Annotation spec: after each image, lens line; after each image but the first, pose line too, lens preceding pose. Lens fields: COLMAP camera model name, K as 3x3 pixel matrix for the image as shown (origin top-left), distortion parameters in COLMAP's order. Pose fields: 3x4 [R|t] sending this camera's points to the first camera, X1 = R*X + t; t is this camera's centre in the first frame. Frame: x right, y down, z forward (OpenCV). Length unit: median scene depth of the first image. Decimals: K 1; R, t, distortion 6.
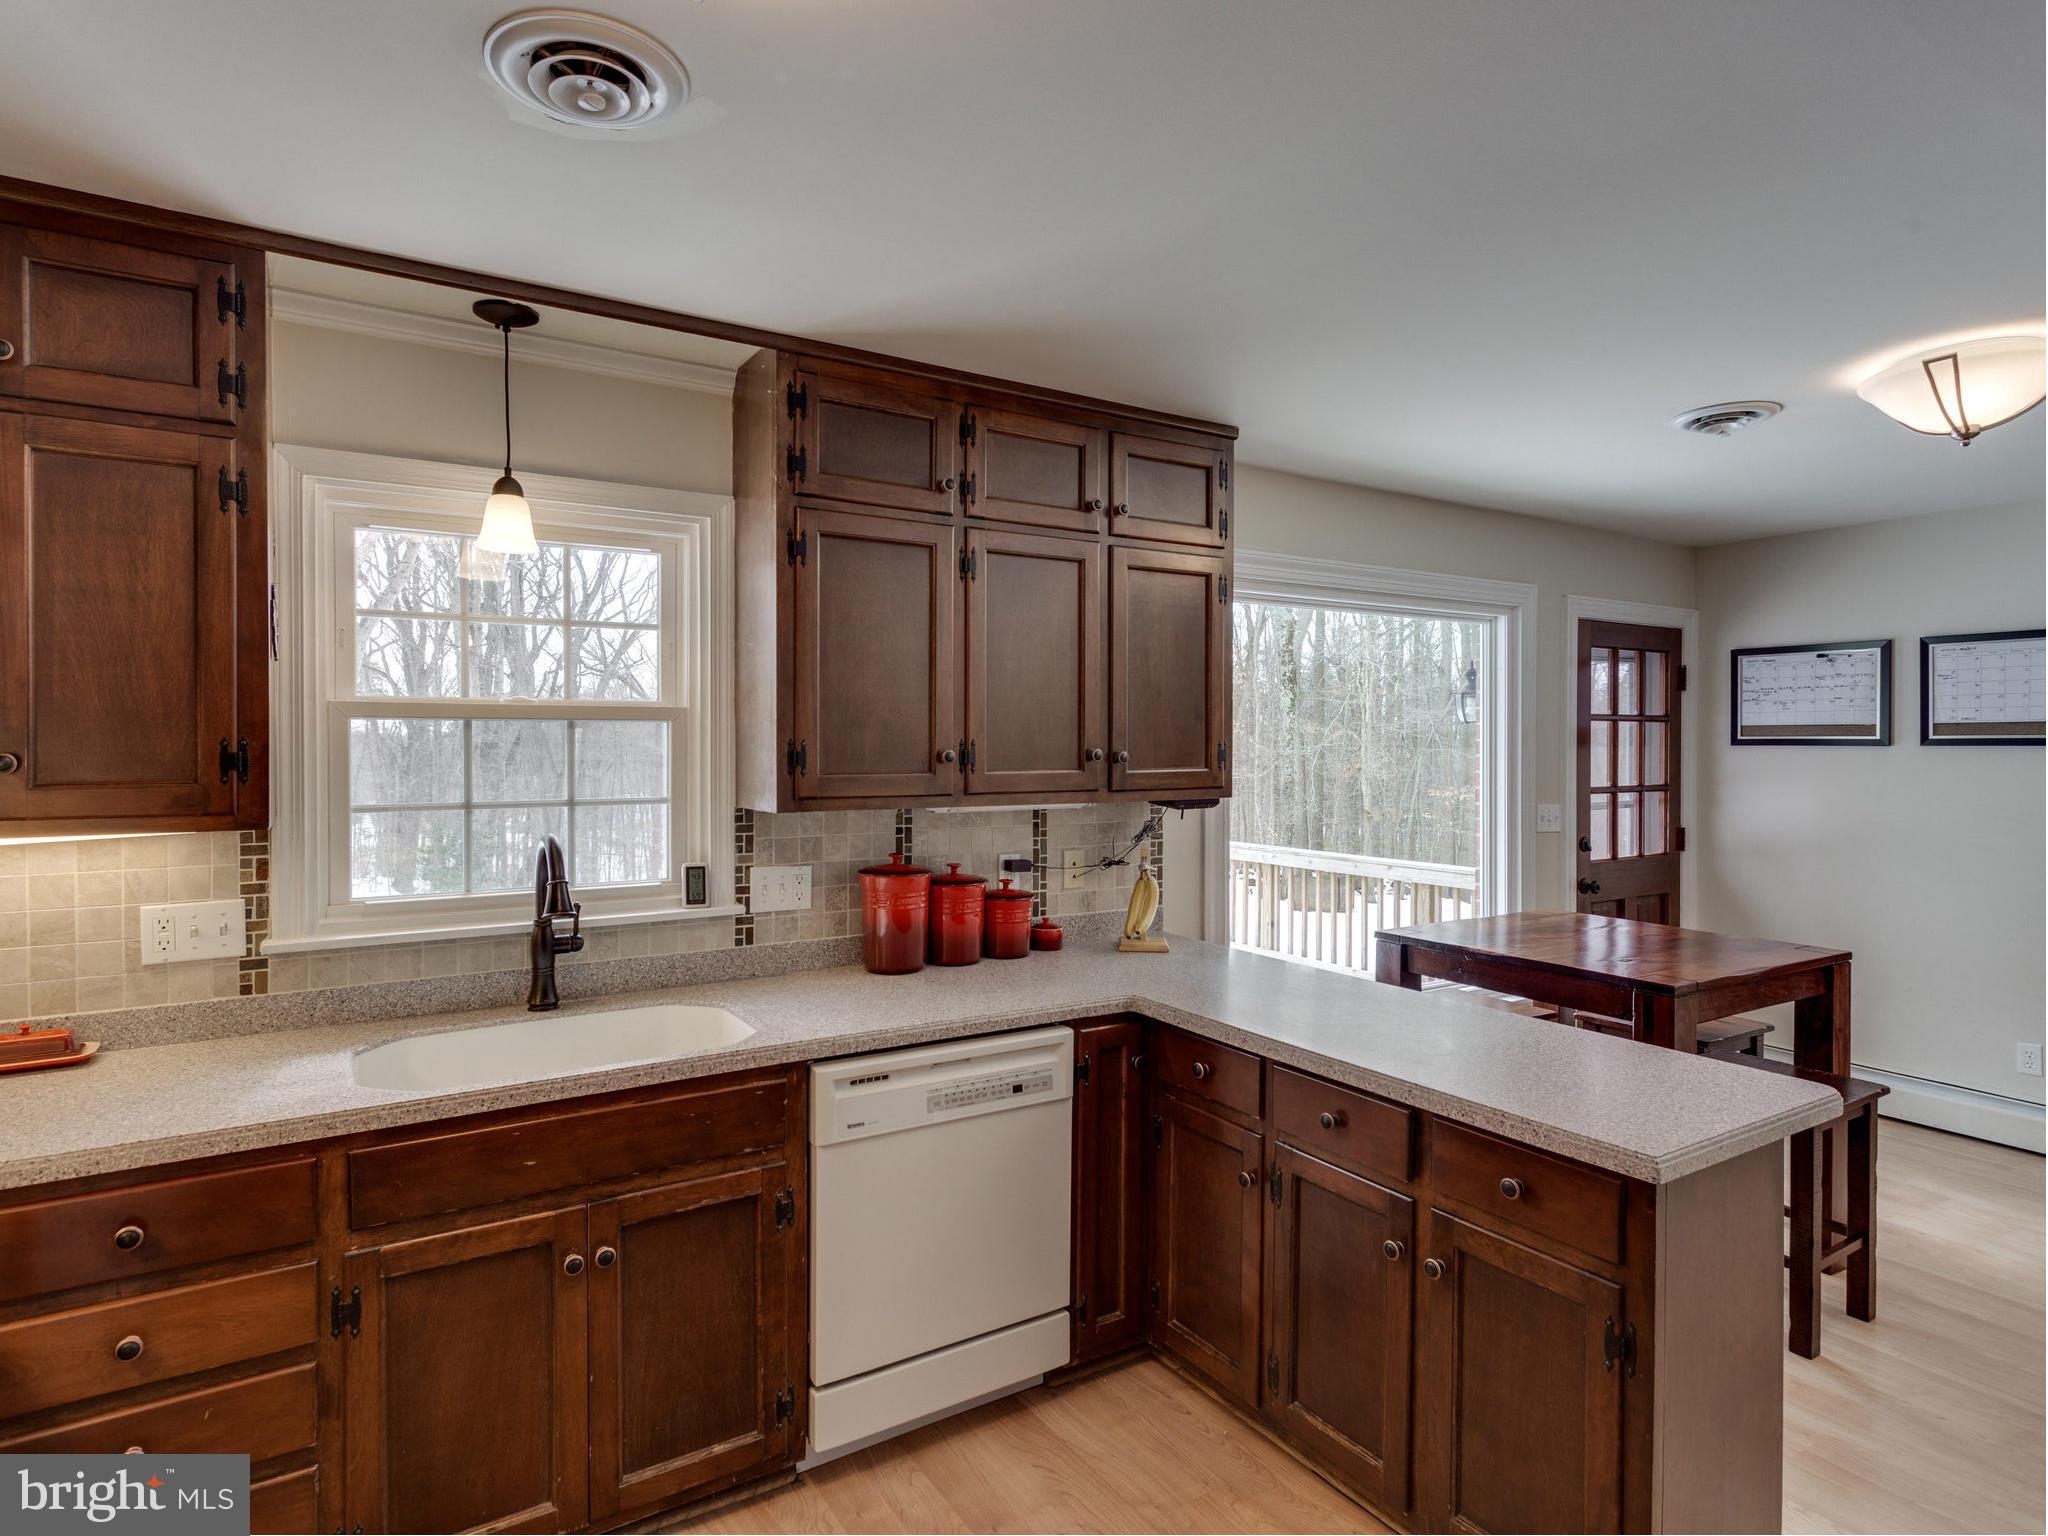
lens RADIAL K [[1100.9, 0, 1010.2], [0, 1100.9, 754.8], [0, 0, 1]] dist [0.003182, 0.001266]
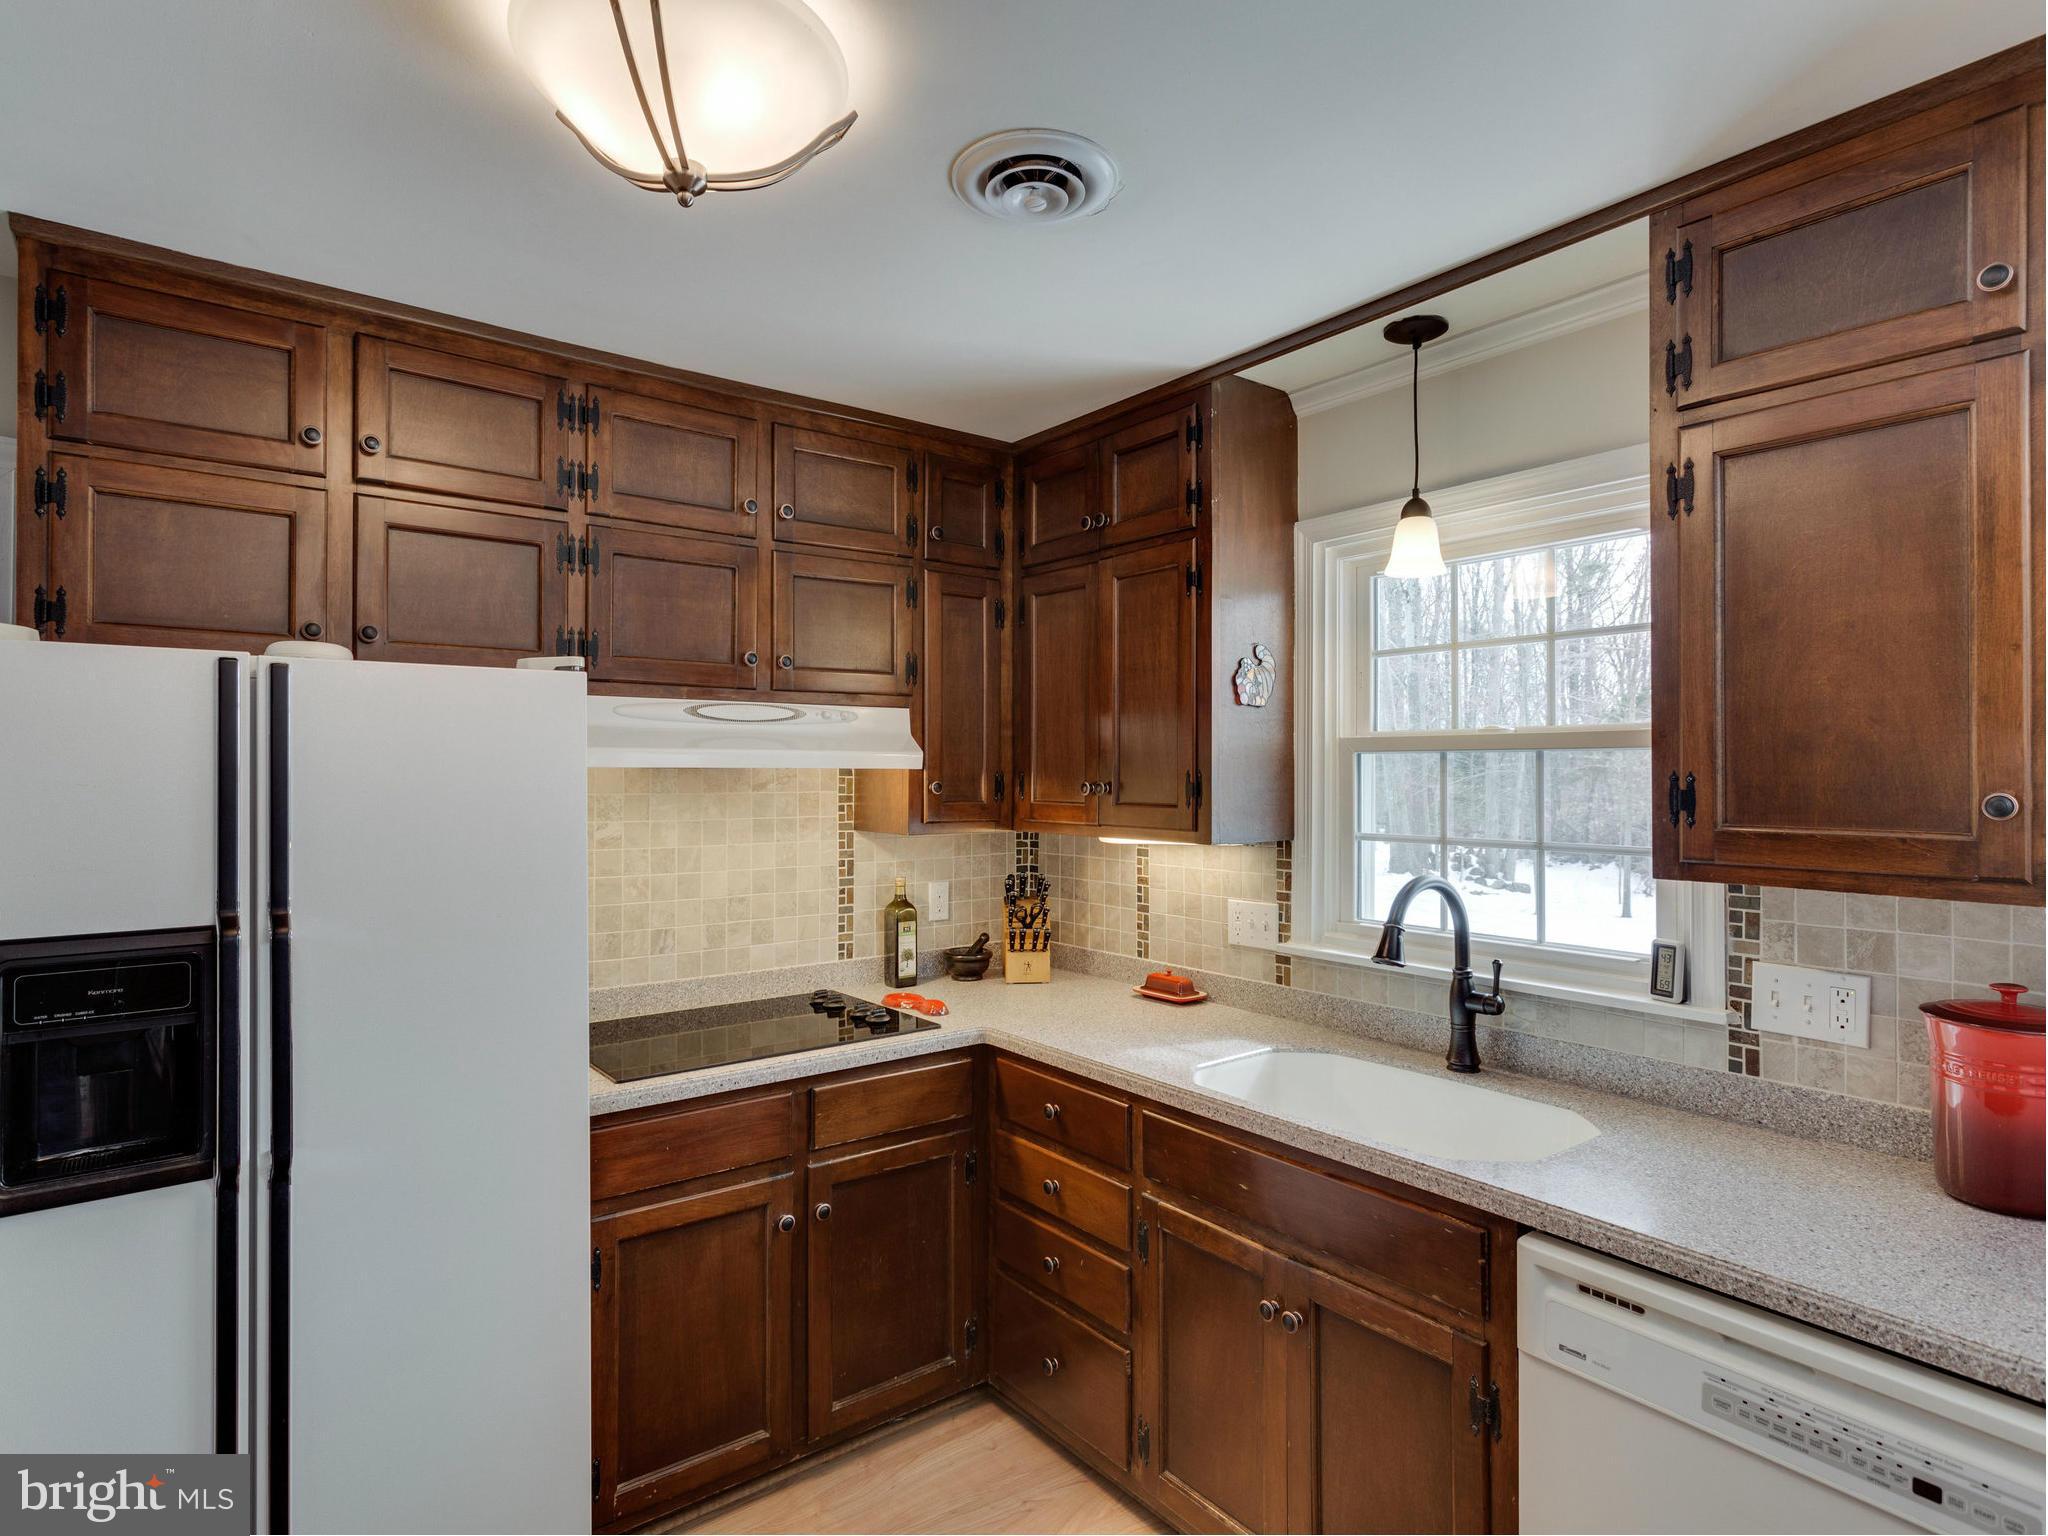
lens RADIAL K [[1100.9, 0, 1017.2], [0, 1100.9, 769.9], [0, 0, 1]] dist [0.003182, 0.001266]
pose [[0.105234, -0.003213, -0.994442, 0.455271], [-0.013692, 0.999895, -0.004680, -0.007232], [0.994353, 0.014109, 0.105179, 0.551214]]
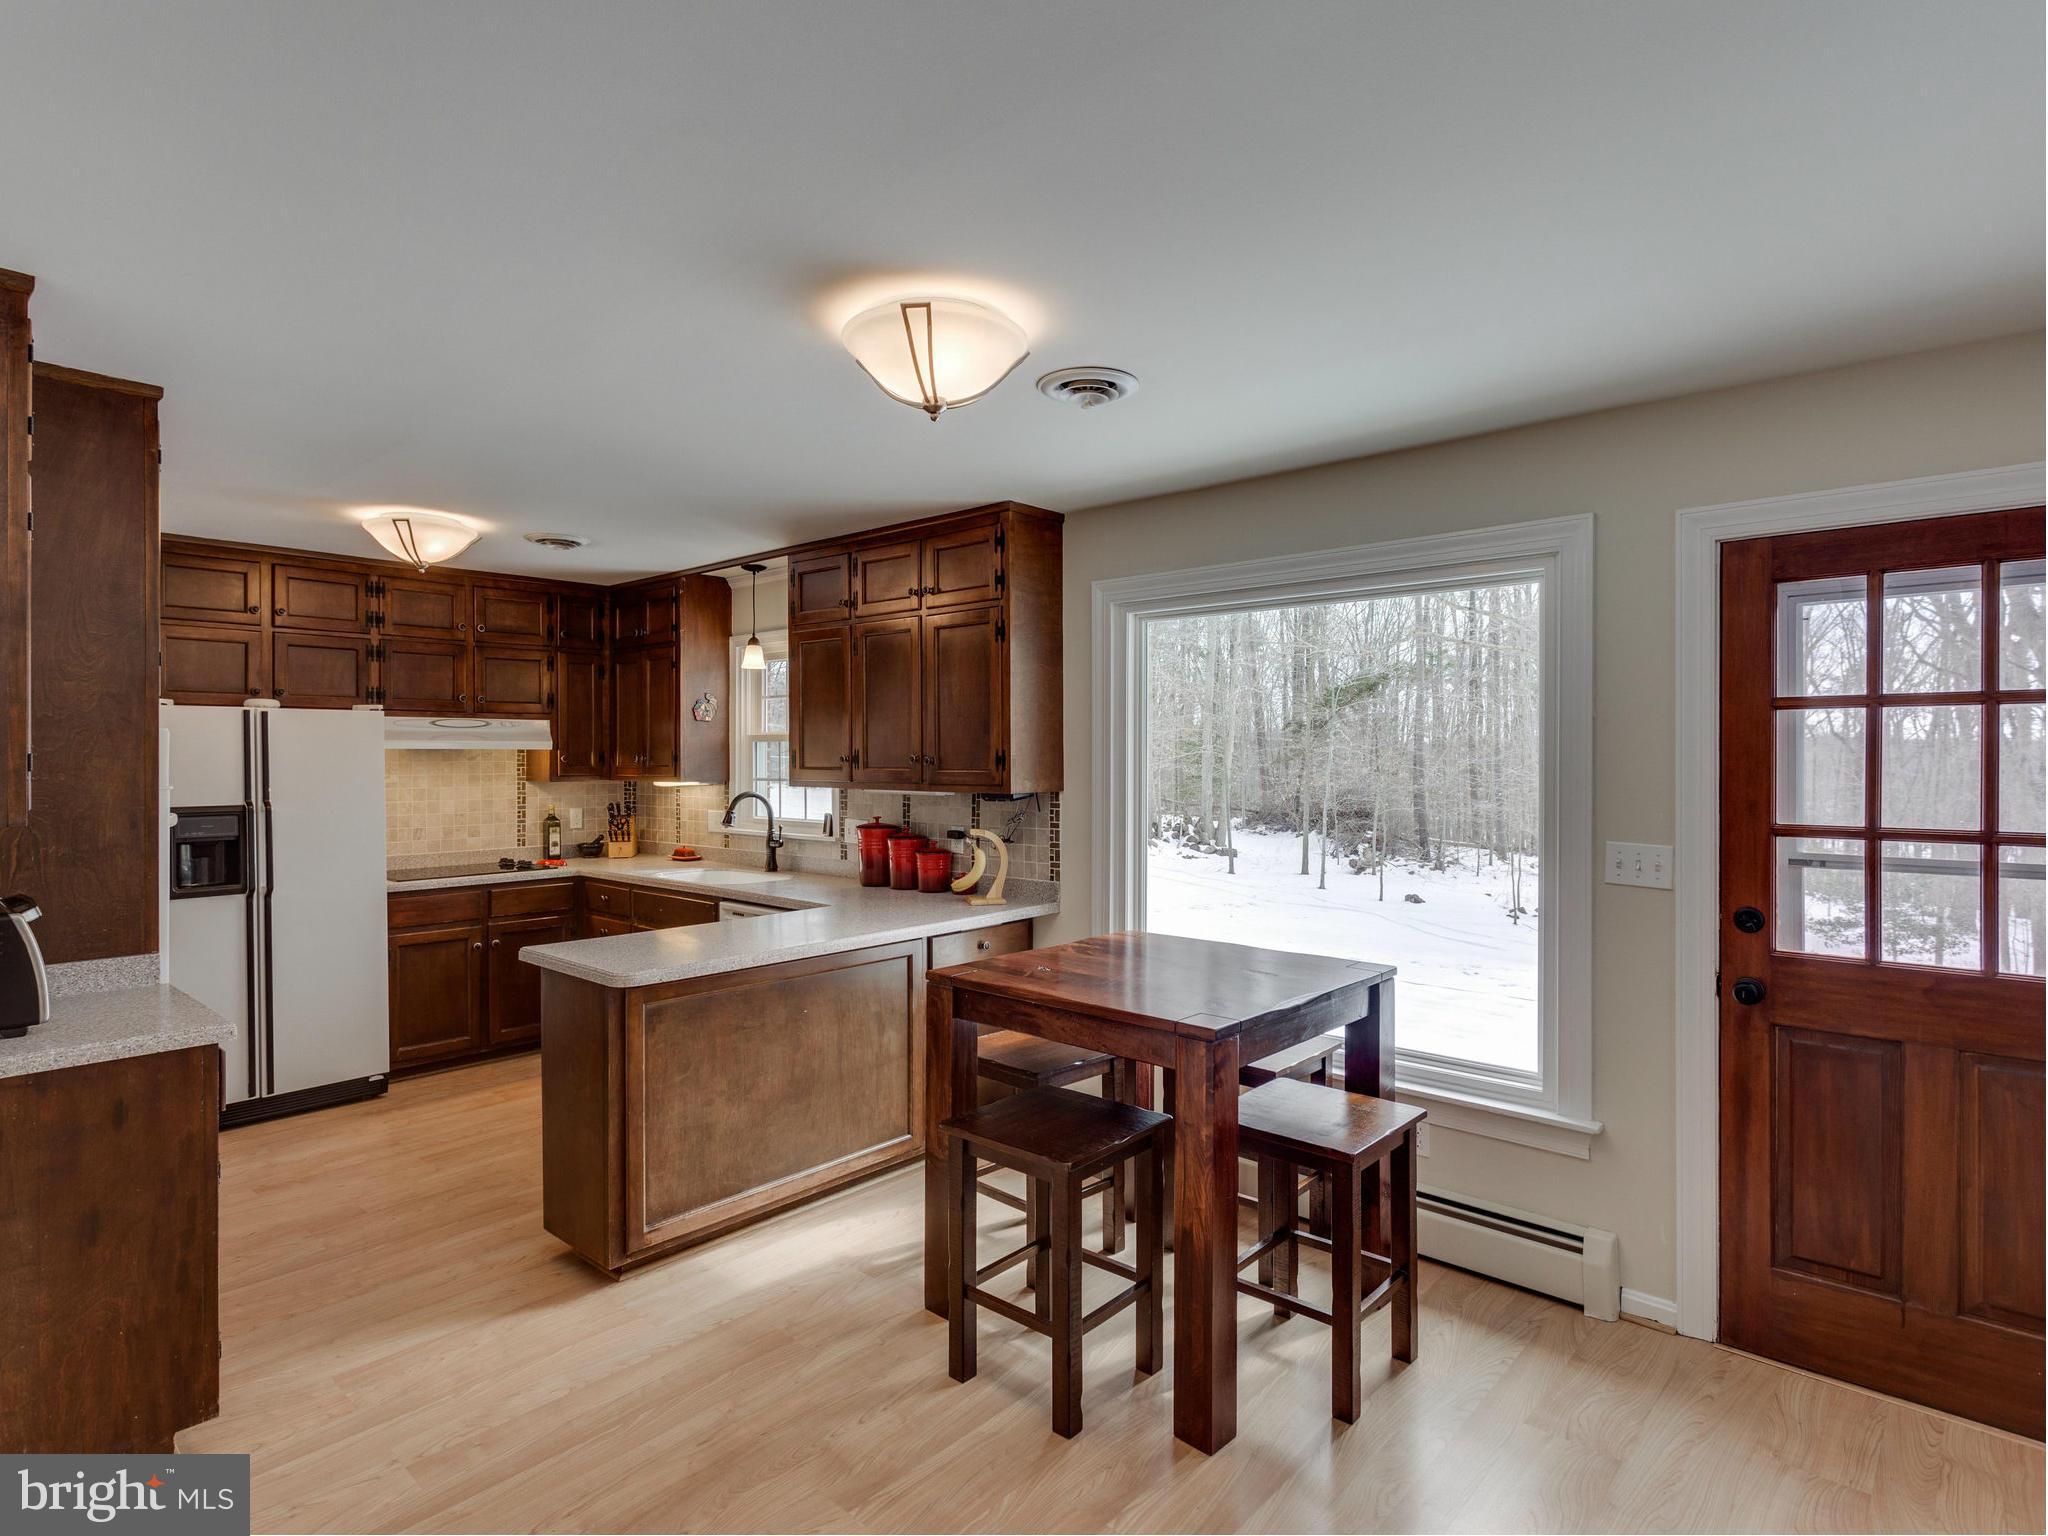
lens RADIAL K [[1100.9, 0, 1020.8], [0, 1100.9, 766.4], [0, 0, 1]] dist [0.003182, 0.001266]
pose [[0.279176, 0.008843, -0.960199, 1.904775], [-0.010421, 0.999927, 0.006179, -0.001073], [0.960183, 0.008281, 0.279248, 0.884505]]
